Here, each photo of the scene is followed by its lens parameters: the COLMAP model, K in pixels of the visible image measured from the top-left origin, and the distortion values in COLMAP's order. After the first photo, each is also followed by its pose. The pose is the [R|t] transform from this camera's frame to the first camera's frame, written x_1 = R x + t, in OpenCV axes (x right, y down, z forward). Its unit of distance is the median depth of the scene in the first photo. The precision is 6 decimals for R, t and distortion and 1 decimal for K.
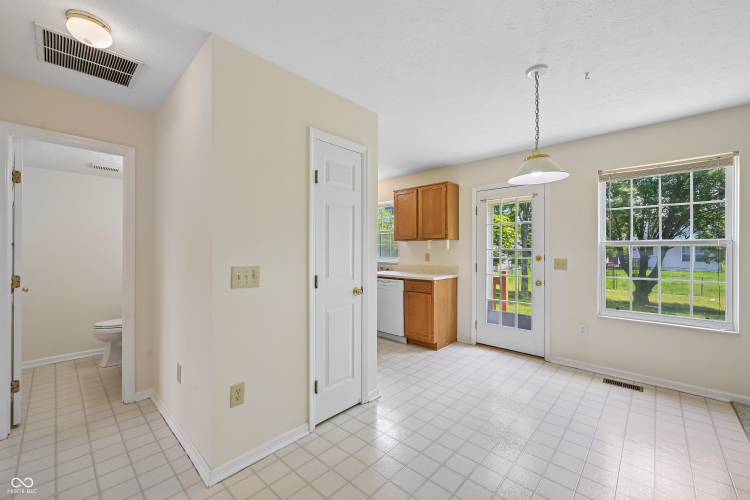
lens RADIAL K [[302.2, 0, 370.5], [0, 302.2, 253.0], [0, 0, 1]] dist [-0.000662, 0.000053]
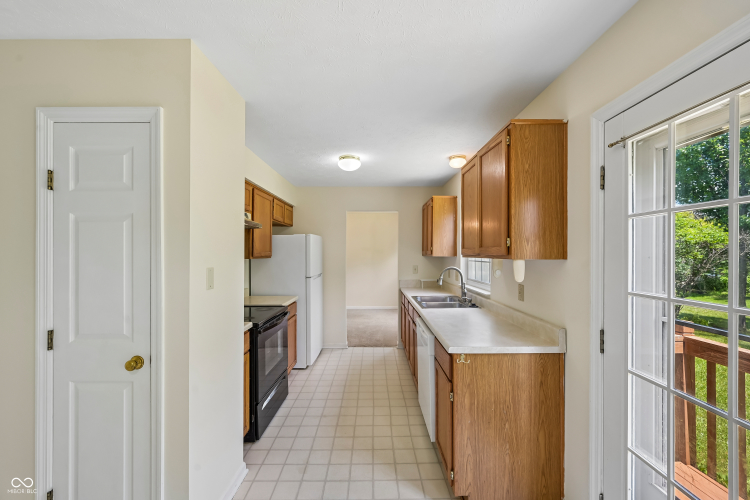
lens RADIAL K [[302.2, 0, 373.3], [0, 302.2, 253.4], [0, 0, 1]] dist [-0.000662, 0.000053]
pose [[0.687385, -0.000986, -0.726293, 0.674129], [-0.003533, 0.999983, -0.004701, -0.079476], [0.726285, 0.005797, 0.687369, 0.912594]]
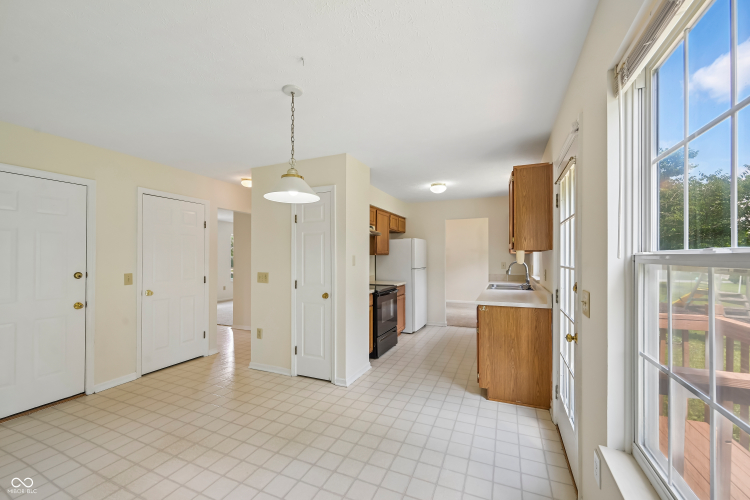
lens RADIAL K [[302.2, 0, 371.1], [0, 302.2, 252.7], [0, 0, 1]] dist [-0.000662, 0.000053]
pose [[0.330674, -0.015384, -0.943620, 1.270440], [-0.004613, 0.999829, -0.017917, -0.039661], [0.943734, 0.010277, 0.330546, 0.728707]]
